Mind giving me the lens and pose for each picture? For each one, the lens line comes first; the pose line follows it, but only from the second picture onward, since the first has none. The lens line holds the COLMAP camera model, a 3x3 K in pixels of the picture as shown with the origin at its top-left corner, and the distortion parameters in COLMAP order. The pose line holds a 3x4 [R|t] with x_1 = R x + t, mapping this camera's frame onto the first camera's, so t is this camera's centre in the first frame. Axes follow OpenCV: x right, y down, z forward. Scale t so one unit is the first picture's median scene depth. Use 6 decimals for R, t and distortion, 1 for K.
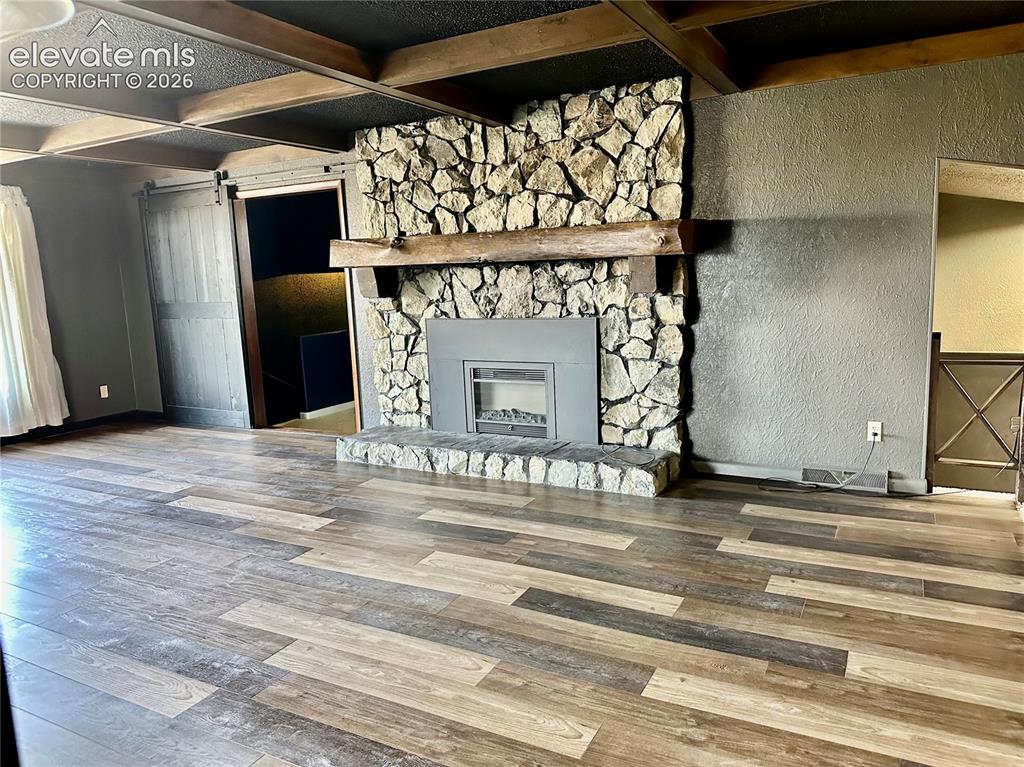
lens RADIAL K [[716.1, 0, 506.6], [0, 716.1, 386.7], [0, 0, 1]] dist [0.090753, -0.125342]
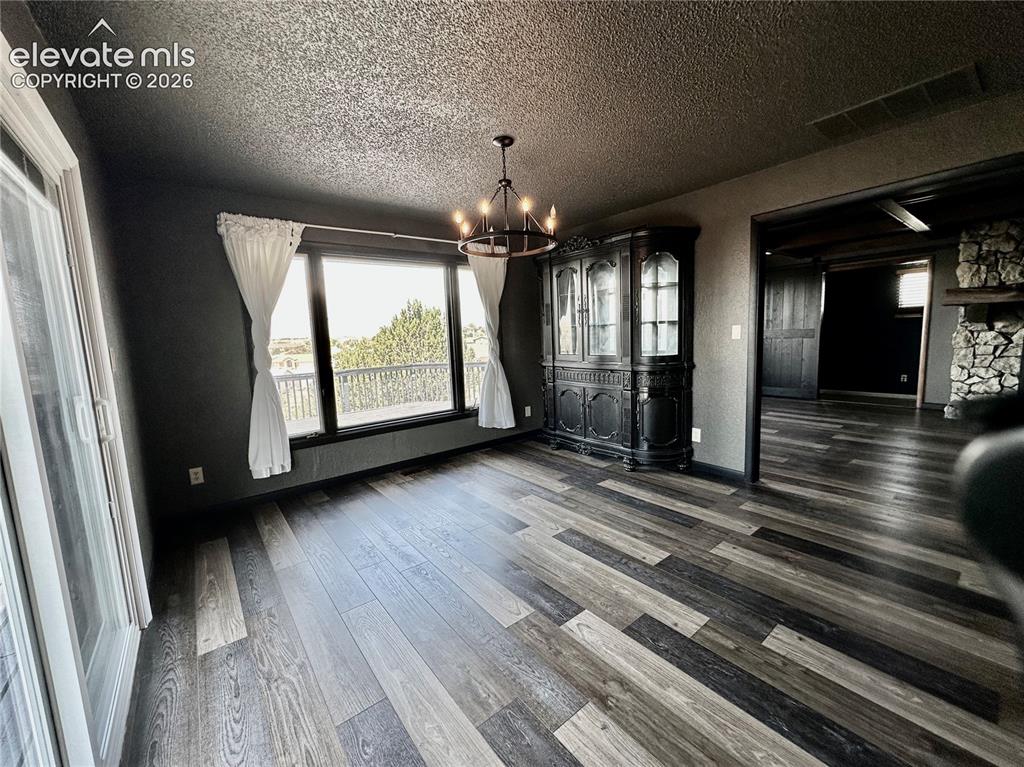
lens RADIAL K [[411.5, 0, 512.0], [0, 411.5, 383.5], [0, 0, 1]] dist [-0.001299, -0.000153]
pose [[0.918009, 0.053573, -0.392923, -0.773435], [-0.065055, 0.997754, -0.015953, 0.100432], [0.391186, 0.040206, 0.919433, -0.280169]]
